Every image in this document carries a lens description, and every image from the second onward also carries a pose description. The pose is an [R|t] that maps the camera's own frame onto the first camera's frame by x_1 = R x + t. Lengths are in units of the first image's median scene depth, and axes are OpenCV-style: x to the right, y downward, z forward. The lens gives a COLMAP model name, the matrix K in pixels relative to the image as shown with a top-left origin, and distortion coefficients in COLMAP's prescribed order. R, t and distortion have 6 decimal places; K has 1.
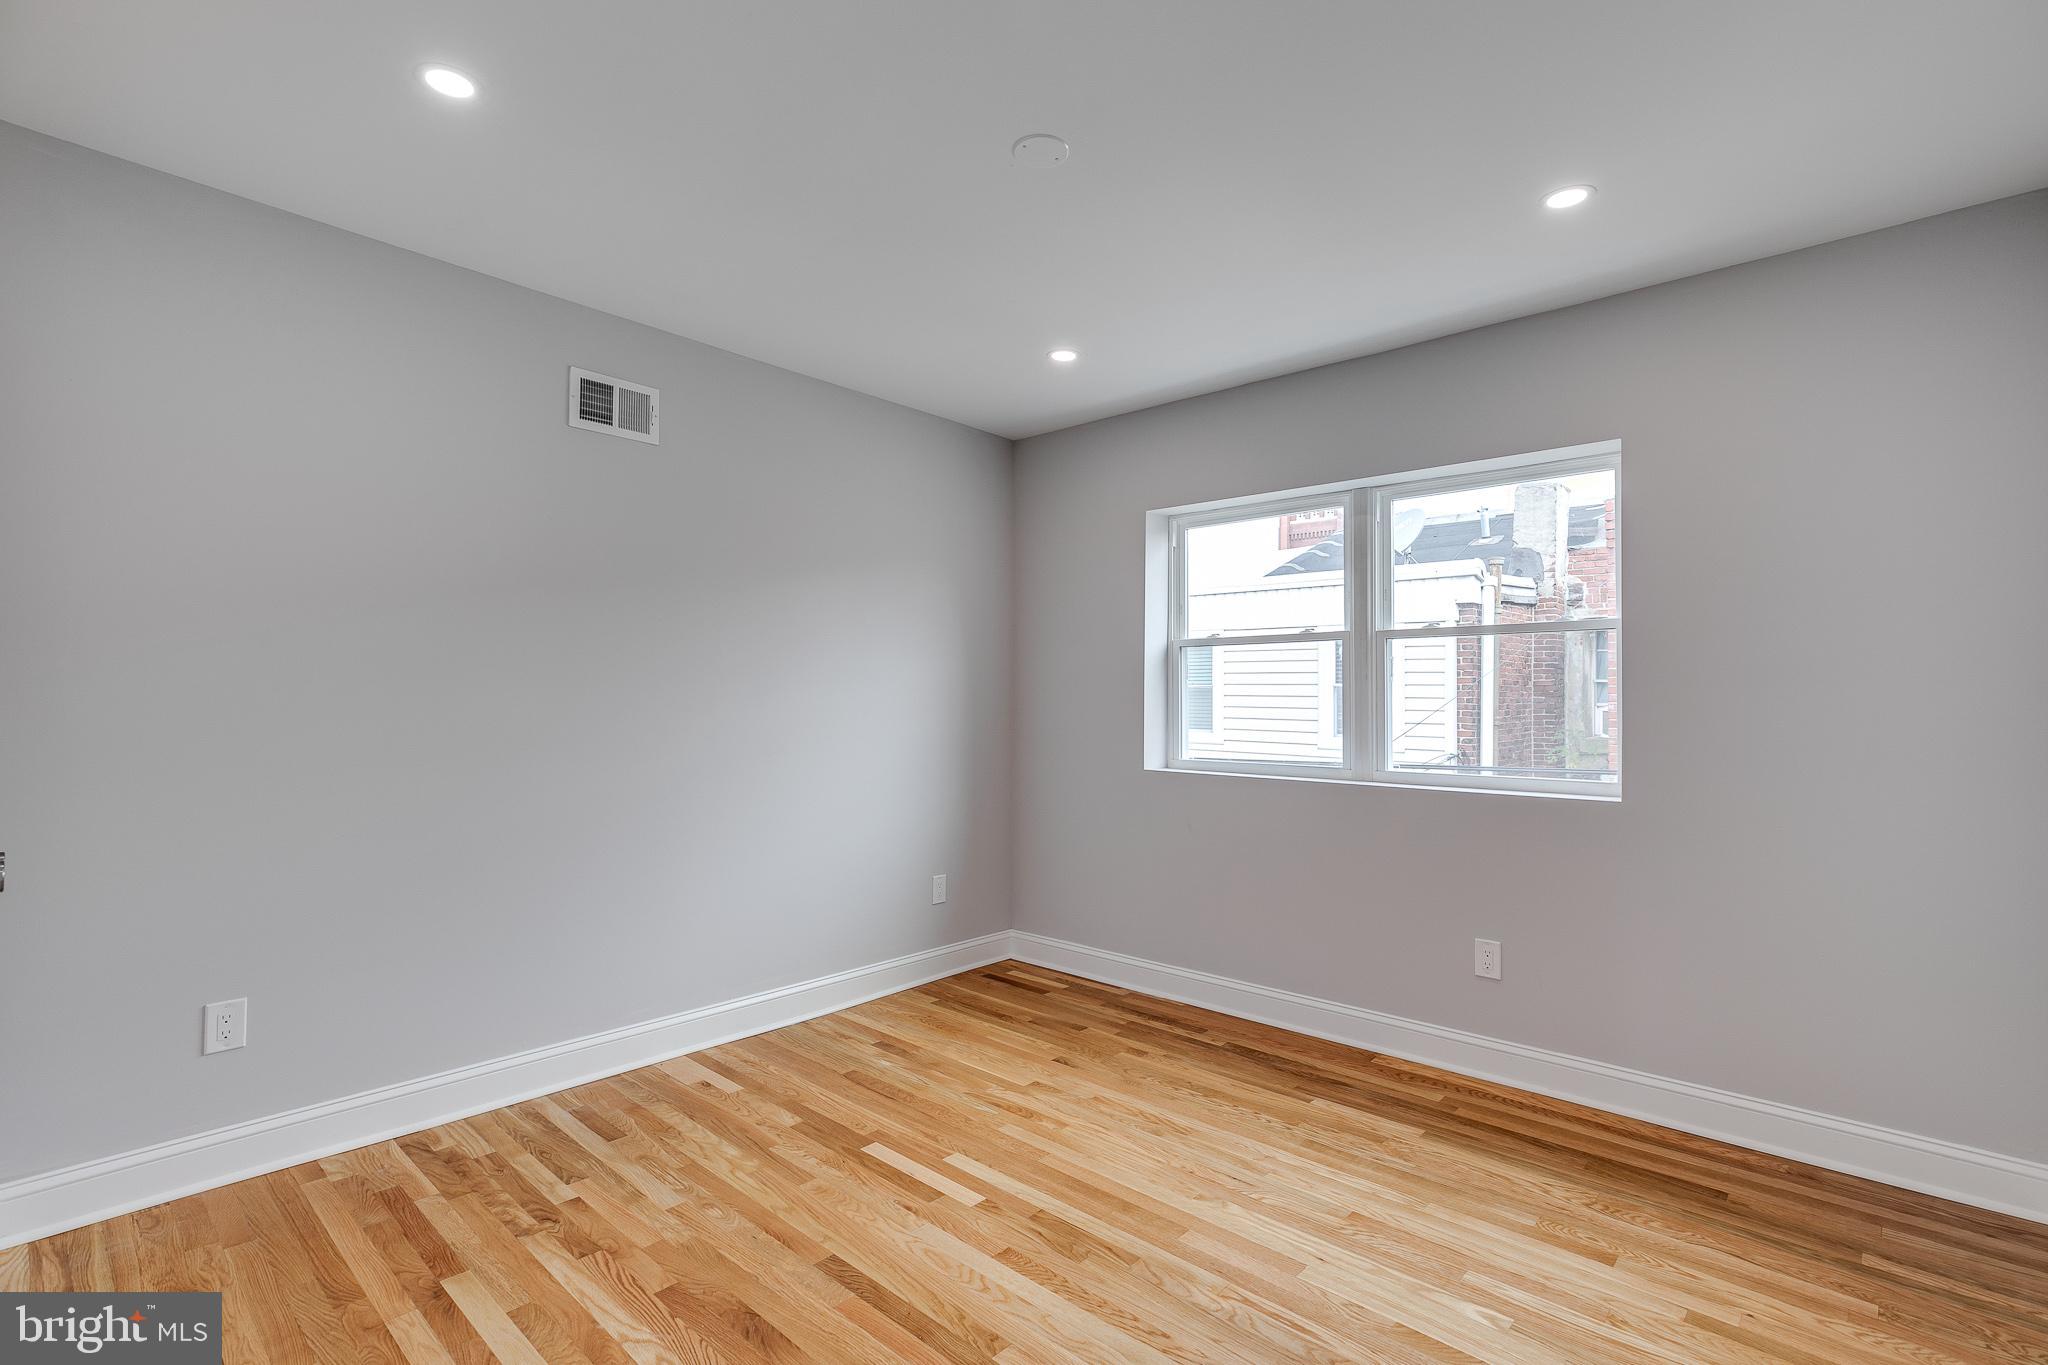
lens RADIAL K [[922.1, 0, 1018.3], [0, 922.1, 705.2], [0, 0, 1]] dist [0.004773, 0.000620]
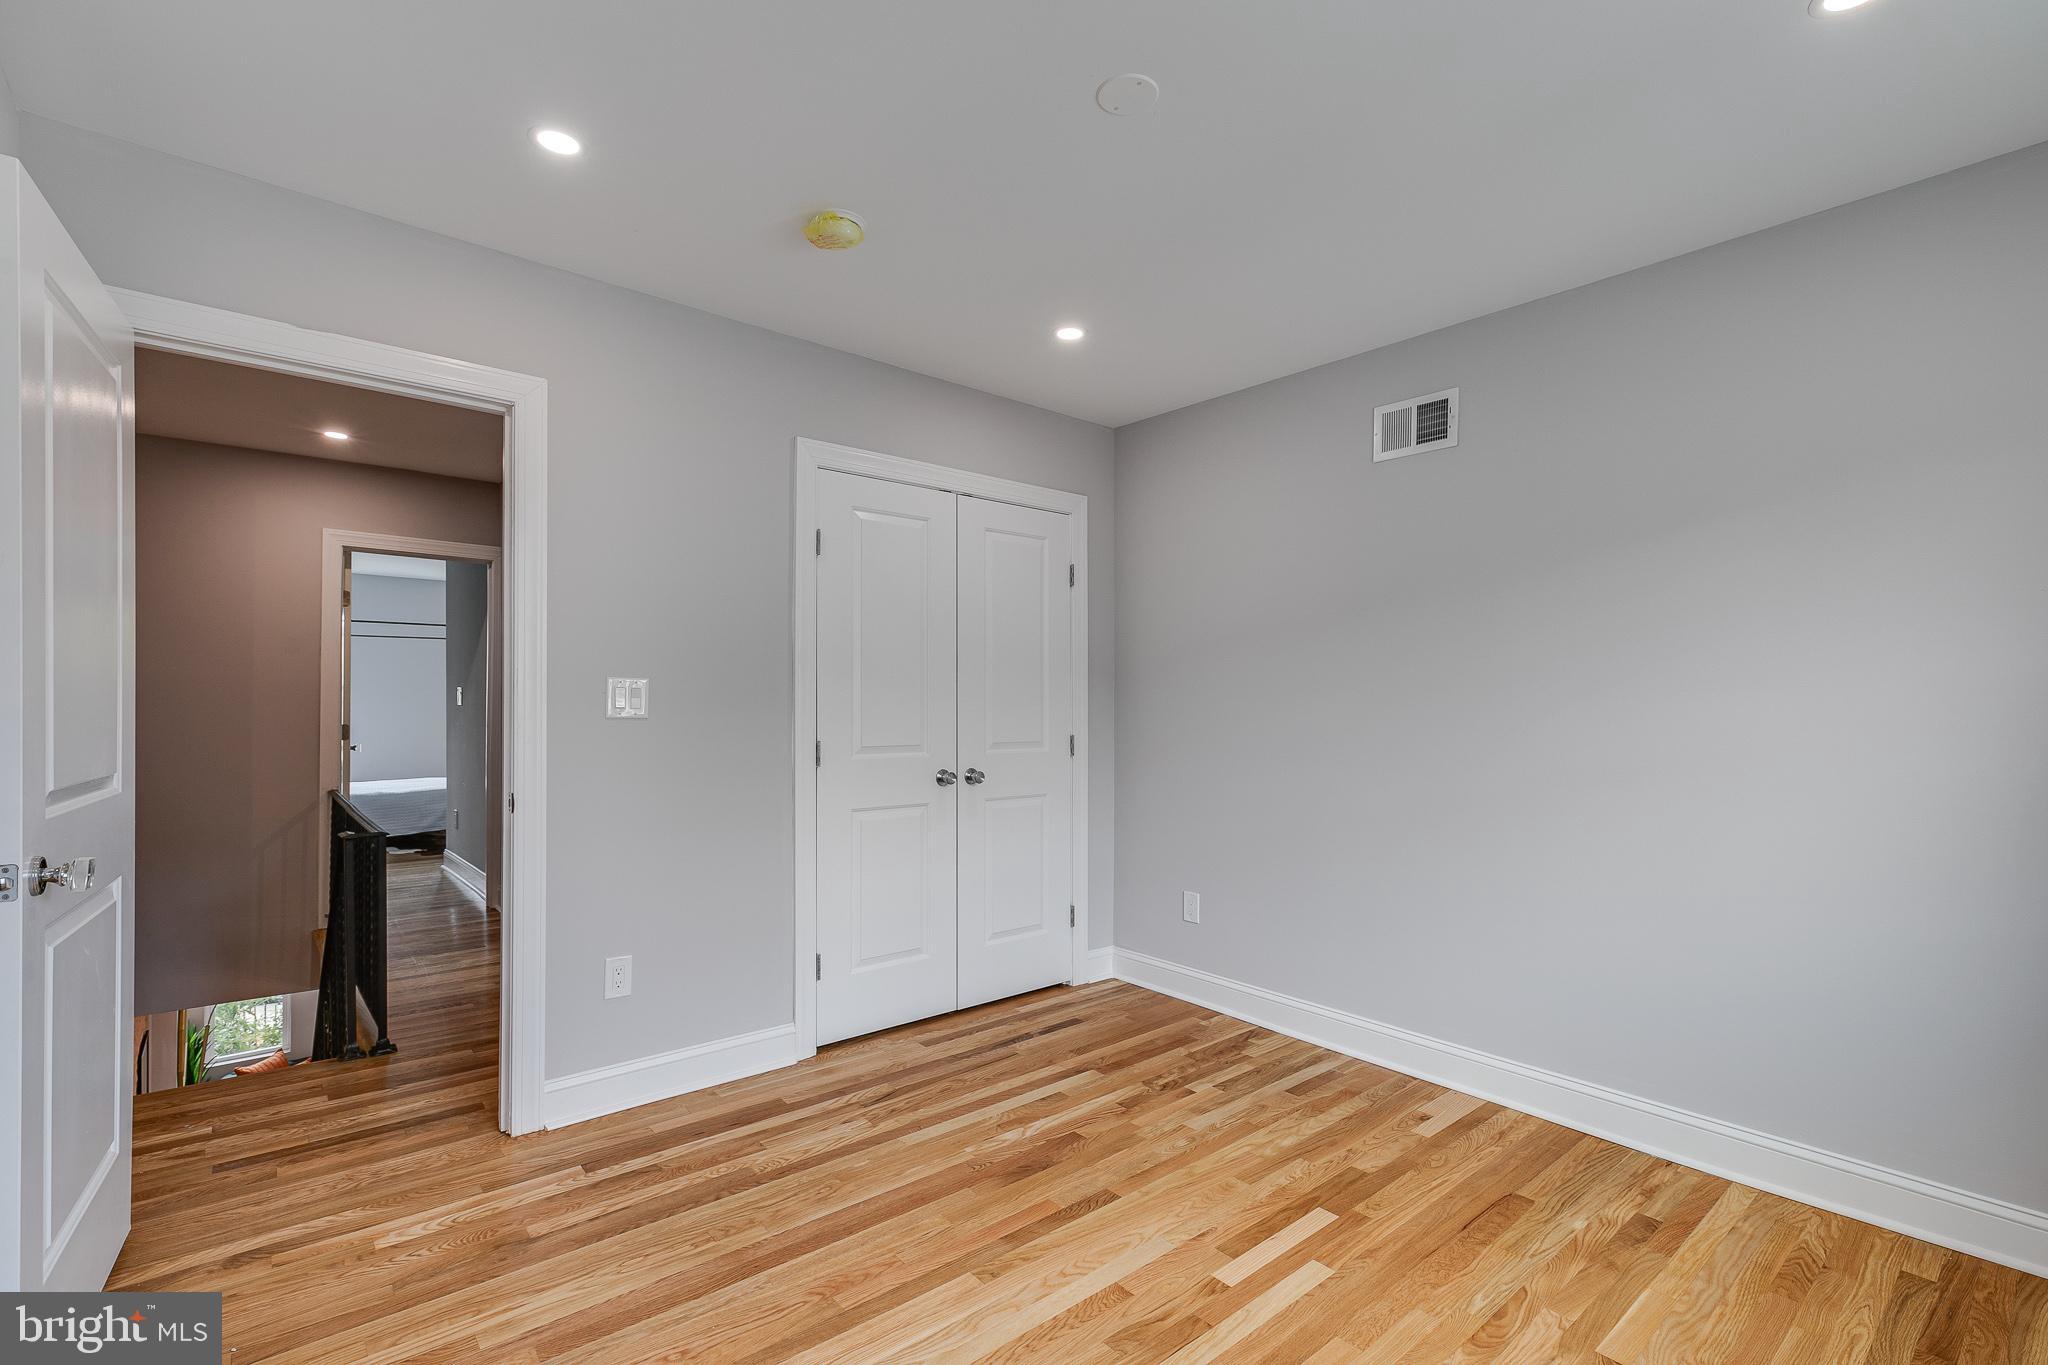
lens RADIAL K [[922.1, 0, 1018.3], [0, 922.1, 705.2], [0, 0, 1]] dist [0.004773, 0.000620]
pose [[-0.109066, -0.008918, -0.993995, 0.775925], [-0.017476, 0.999822, -0.007053, 0.002274], [0.993881, 0.016602, -0.109202, 0.813487]]
